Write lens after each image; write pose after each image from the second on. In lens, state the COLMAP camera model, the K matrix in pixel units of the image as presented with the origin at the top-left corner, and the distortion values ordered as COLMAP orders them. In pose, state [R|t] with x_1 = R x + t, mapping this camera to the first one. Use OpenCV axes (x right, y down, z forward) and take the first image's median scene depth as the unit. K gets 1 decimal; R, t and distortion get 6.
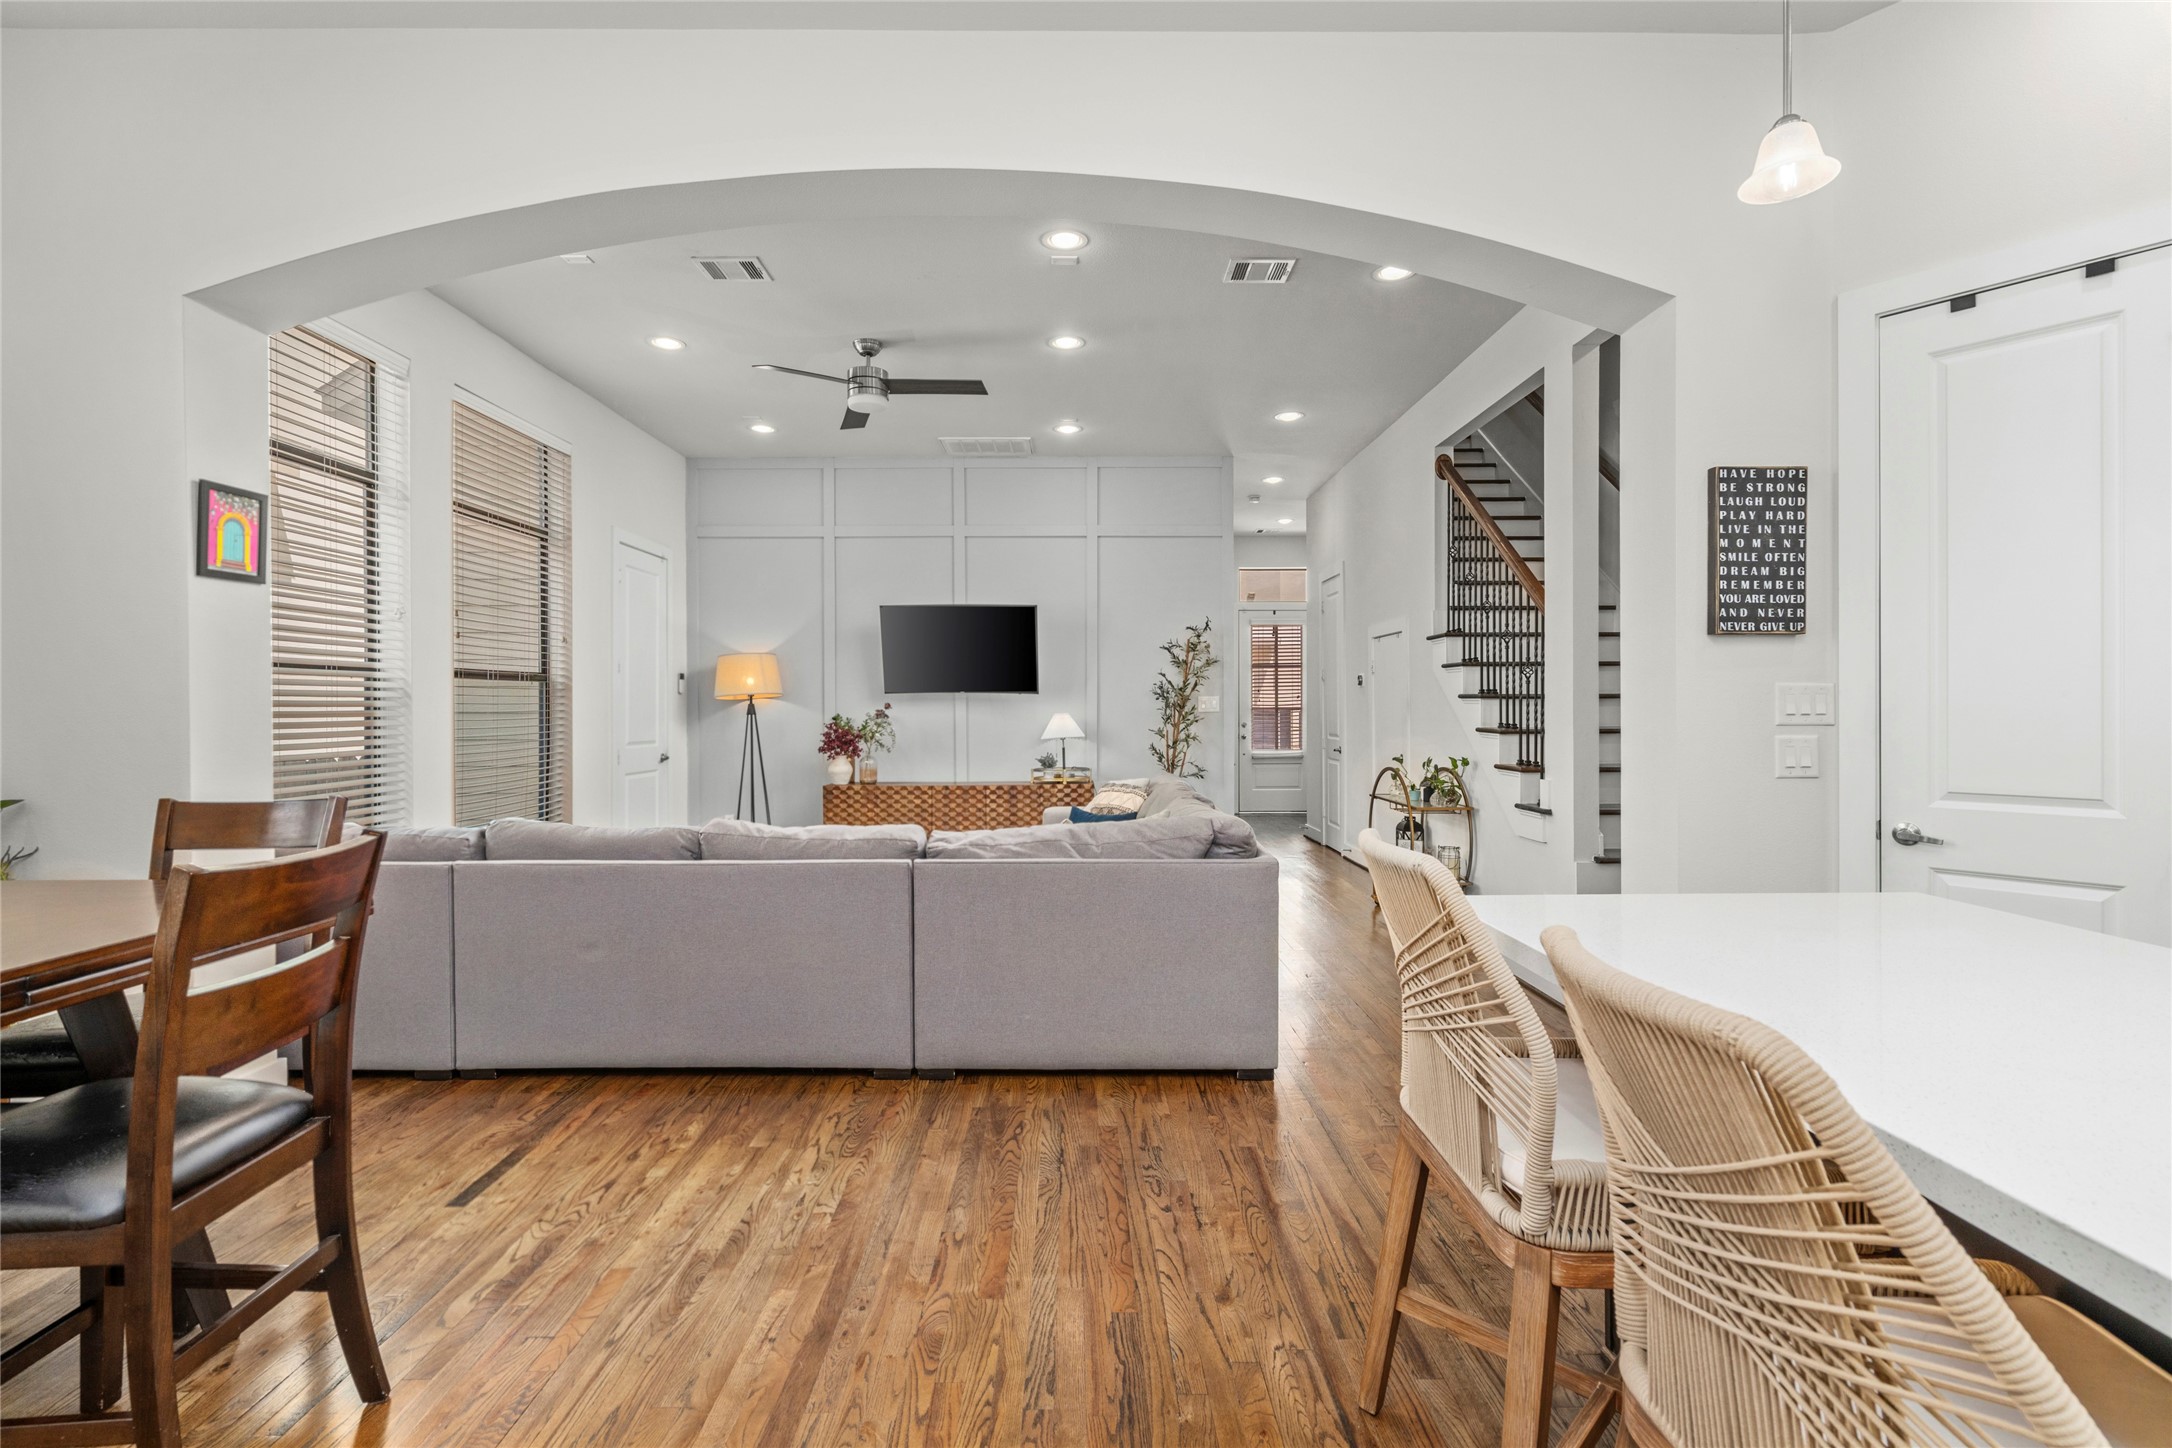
lens RADIAL K [[989.6, 0, 1082.7], [0, 989.6, 717.2], [0, 0, 1]] dist [-0.000623, 0.000864]
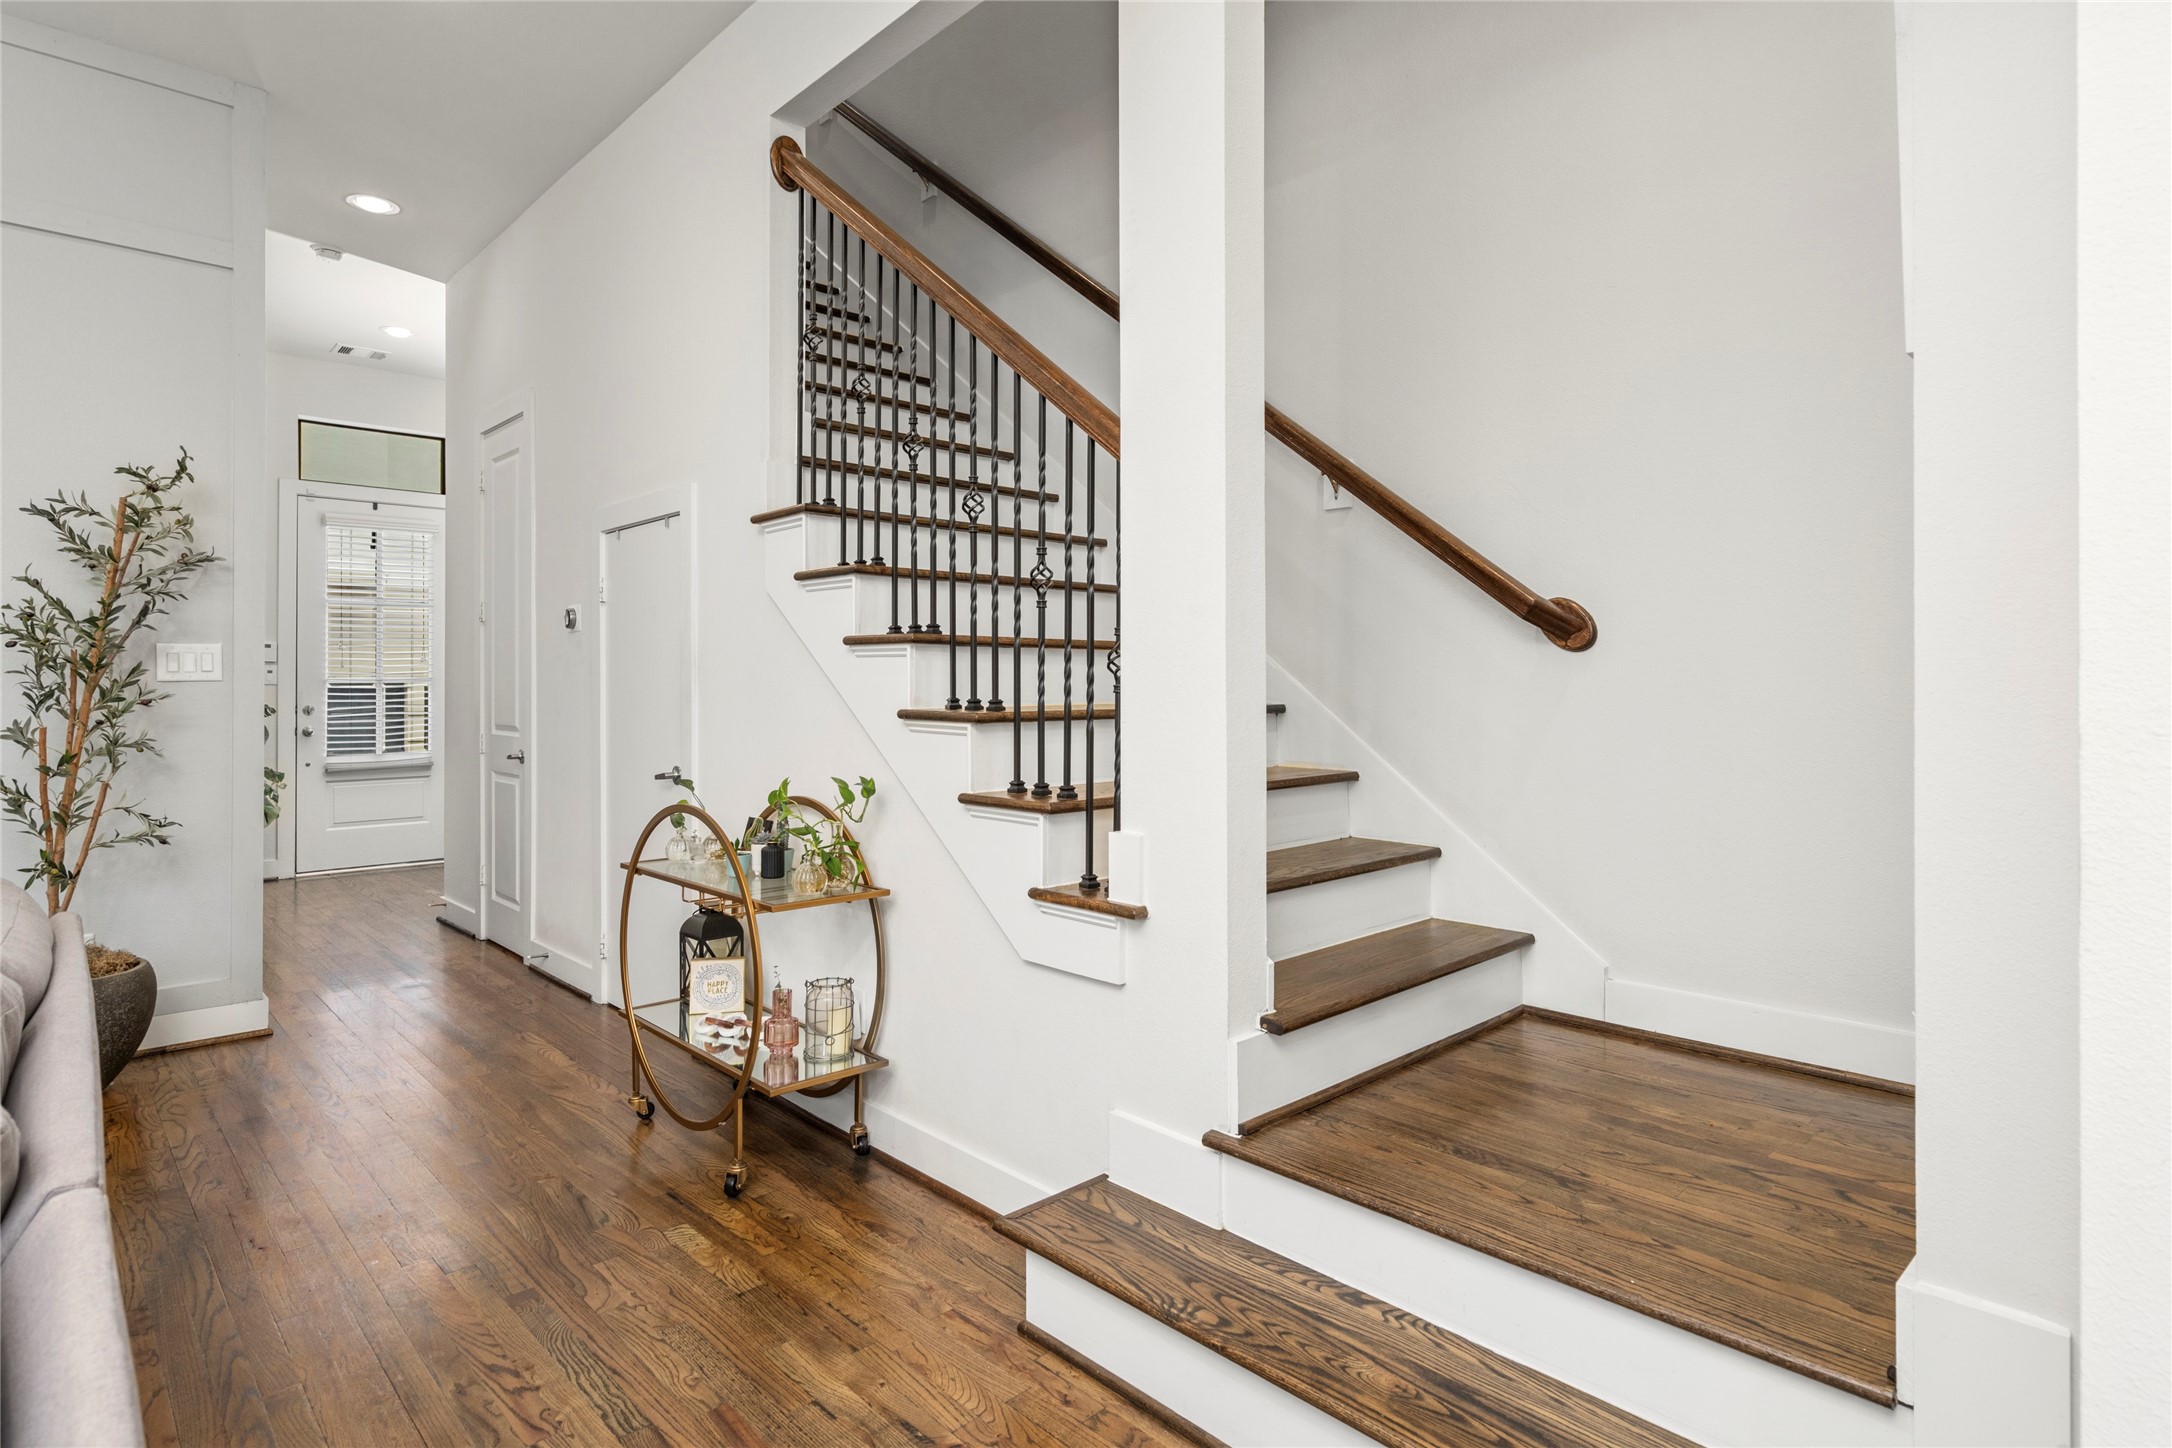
lens RADIAL K [[1114.5, 0, 1075.3], [0, 1114.5, 689.4], [0, 0, 1]] dist [-0.000237, 0.000003]
pose [[0.730891, 0.000219, 0.682494, 0.209590], [0.005236, 0.999969, -0.005929, 0.007702], [-0.682474, 0.007907, 0.730867, 1.062241]]
